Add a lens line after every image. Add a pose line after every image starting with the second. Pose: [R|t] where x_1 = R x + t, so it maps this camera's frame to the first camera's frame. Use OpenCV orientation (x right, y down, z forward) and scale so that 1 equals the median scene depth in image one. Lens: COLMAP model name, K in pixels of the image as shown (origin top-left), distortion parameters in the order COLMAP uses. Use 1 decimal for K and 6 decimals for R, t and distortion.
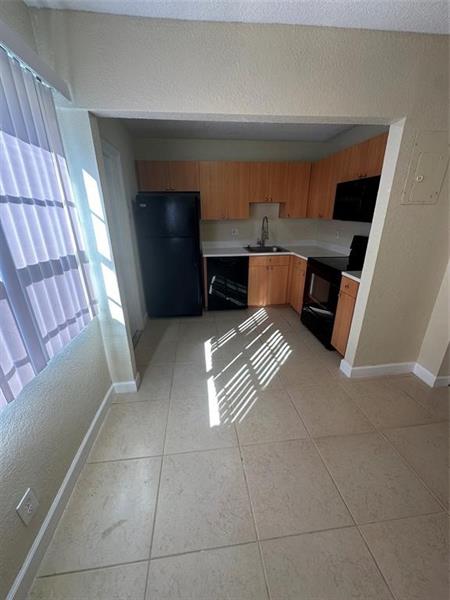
lens RADIAL K [[239.9, 0, 225.0], [0, 239.9, 300.0], [0, 0, 1]] dist [-0.001113, 0.000143]
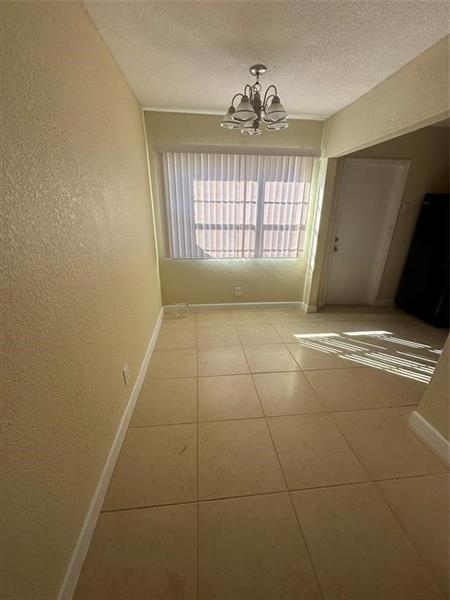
lens RADIAL K [[239.9, 0, 225.0], [0, 239.9, 300.0], [0, 0, 1]] dist [-0.001113, 0.000143]
pose [[-0.008279, 0.356863, -0.934120, 1.095467], [-0.362831, 0.869418, 0.335360, -0.059534], [0.931818, 0.341704, 0.122284, 0.198588]]
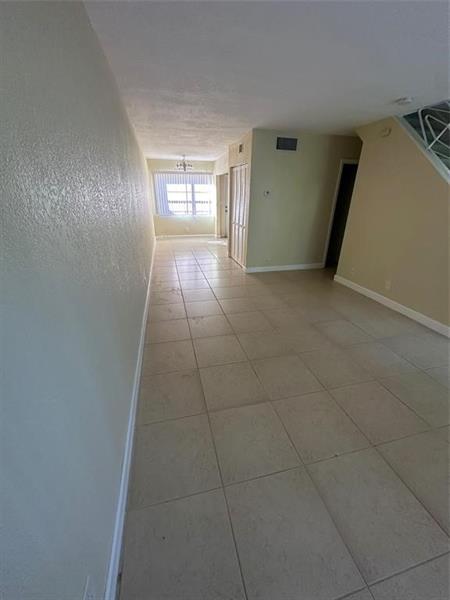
lens RADIAL K [[239.9, 0, 225.0], [0, 239.9, 300.0], [0, 0, 1]] dist [-0.001113, 0.000143]
pose [[0.118131, 0.415728, -0.901785, 3.469215], [-0.360786, 0.864051, 0.351070, -0.190948], [0.925137, 0.283879, 0.252060, 0.358042]]
